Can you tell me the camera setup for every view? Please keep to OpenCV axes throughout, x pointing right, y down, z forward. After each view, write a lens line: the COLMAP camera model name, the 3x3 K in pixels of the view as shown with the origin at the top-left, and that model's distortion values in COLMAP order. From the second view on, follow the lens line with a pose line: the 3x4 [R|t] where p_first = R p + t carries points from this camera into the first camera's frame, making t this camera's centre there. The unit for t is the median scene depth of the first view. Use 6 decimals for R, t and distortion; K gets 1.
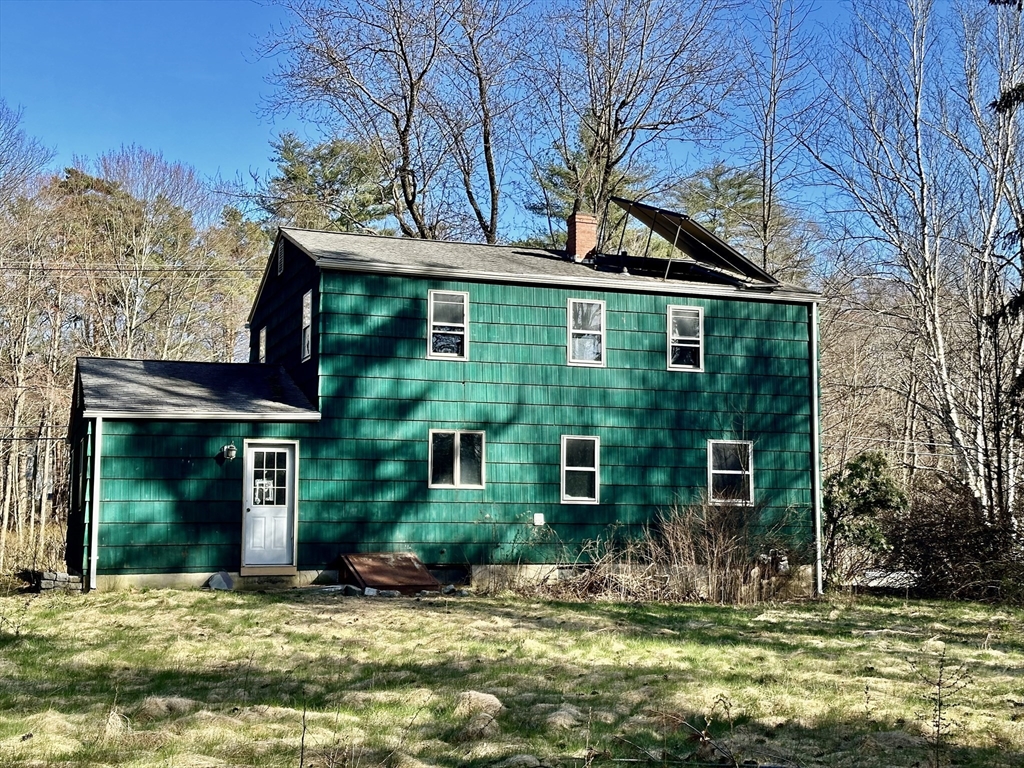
lens RADIAL K [[1432.8, 0, 512.0], [0, 1432.8, 384.0], [0, 0, 1]] dist [0.108301, 0.047344]
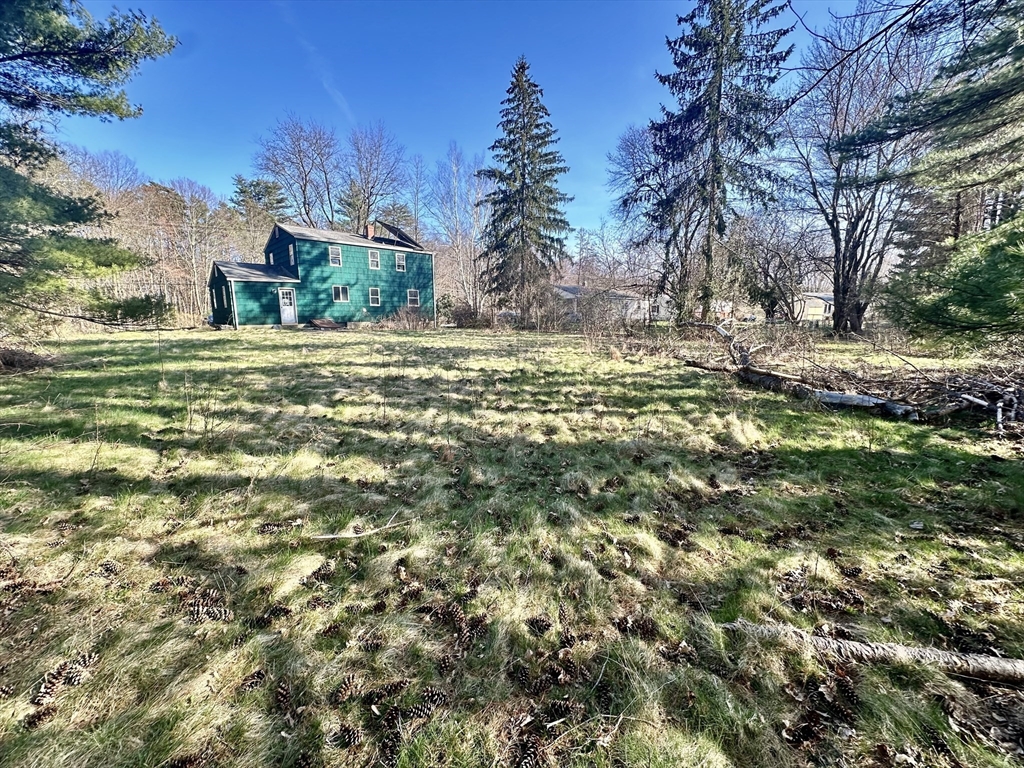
lens RADIAL K [[408.6, 0, 512.0], [0, 408.6, 384.0], [0, 0, 1]] dist [-0.000392, -0.000080]
pose [[0.914585, -0.075133, 0.397353, -0.071830], [-0.033560, 0.965098, 0.259729, -0.012632], [-0.402999, -0.250879, 0.880143, -0.183661]]
